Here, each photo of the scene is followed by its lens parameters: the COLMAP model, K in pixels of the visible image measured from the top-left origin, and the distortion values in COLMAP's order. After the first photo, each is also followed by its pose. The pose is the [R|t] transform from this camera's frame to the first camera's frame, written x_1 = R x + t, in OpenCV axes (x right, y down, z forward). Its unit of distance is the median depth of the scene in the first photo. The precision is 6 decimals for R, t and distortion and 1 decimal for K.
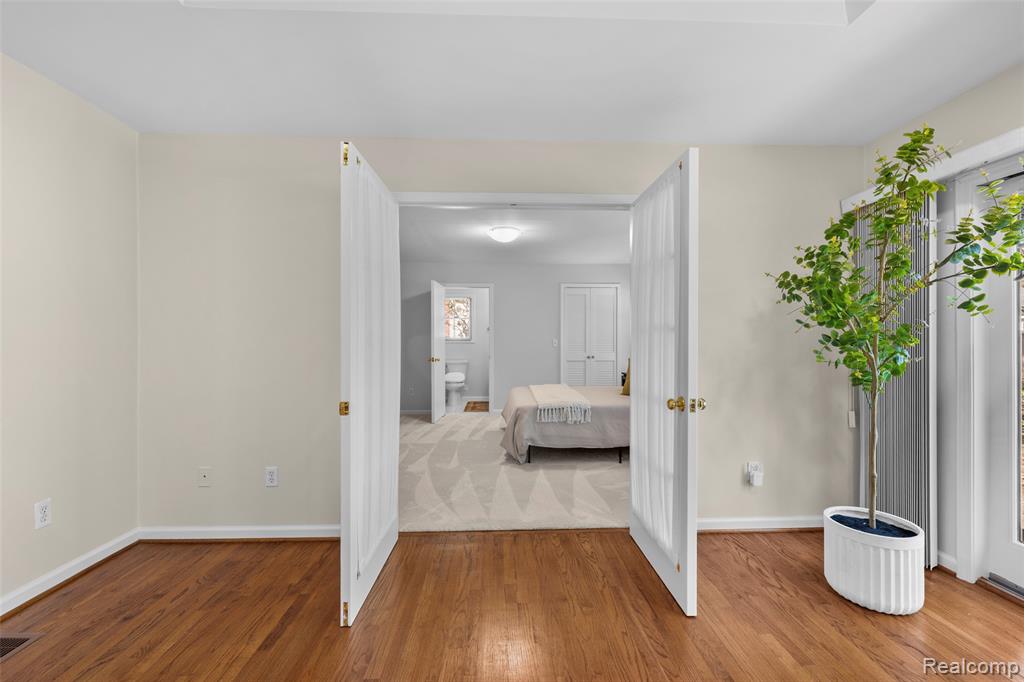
lens RADIAL K [[405.3, 0, 512.8], [0, 405.3, 338.4], [0, 0, 1]] dist [-0.002861, -0.000168]
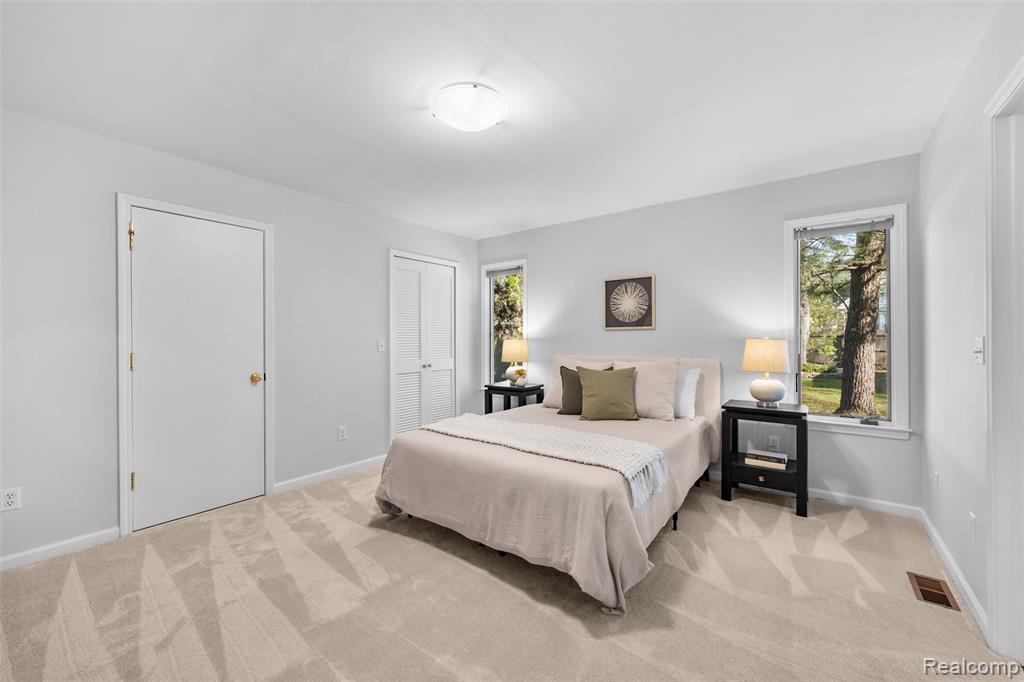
lens RADIAL K [[405.3, 0, 514.0], [0, 405.3, 338.9], [0, 0, 1]] dist [-0.002861, -0.000168]
pose [[0.632632, -0.000587, 0.774453, -0.398469], [0.000025, 1.000000, 0.000737, 0.002272], [-0.774453, -0.000447, 0.632631, 0.788551]]
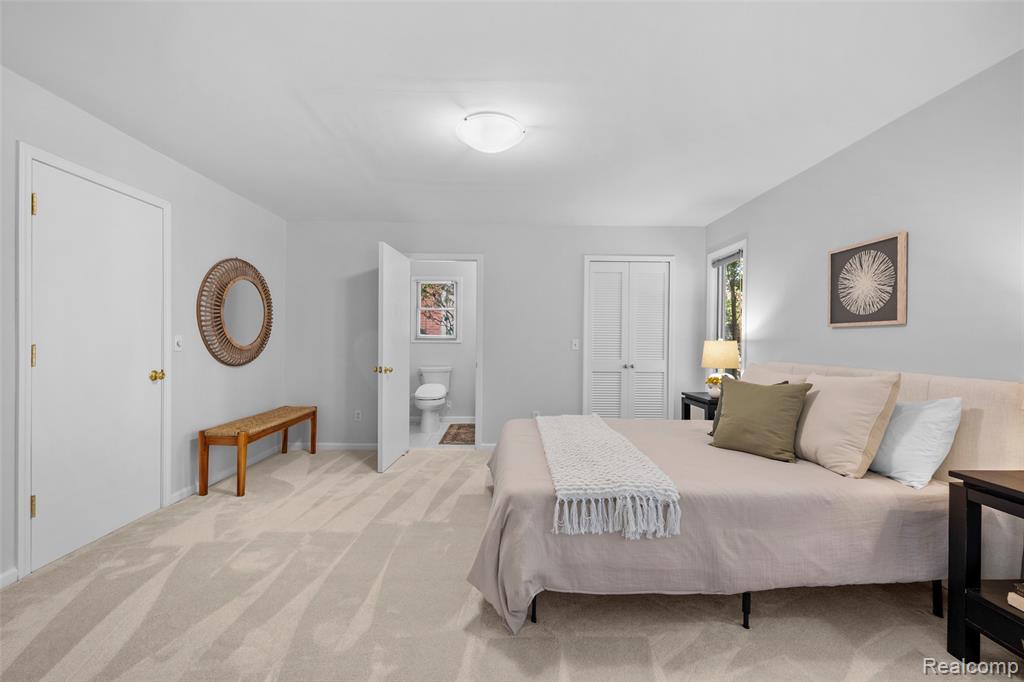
lens RADIAL K [[405.3, 0, 513.6], [0, 405.3, 339.8], [0, 0, 1]] dist [-0.002861, -0.000168]
pose [[0.999847, 0.009503, -0.014667, 0.022262], [-0.009456, 0.999950, 0.003290, 0.003956], [0.014698, -0.003151, 0.999887, 0.566627]]
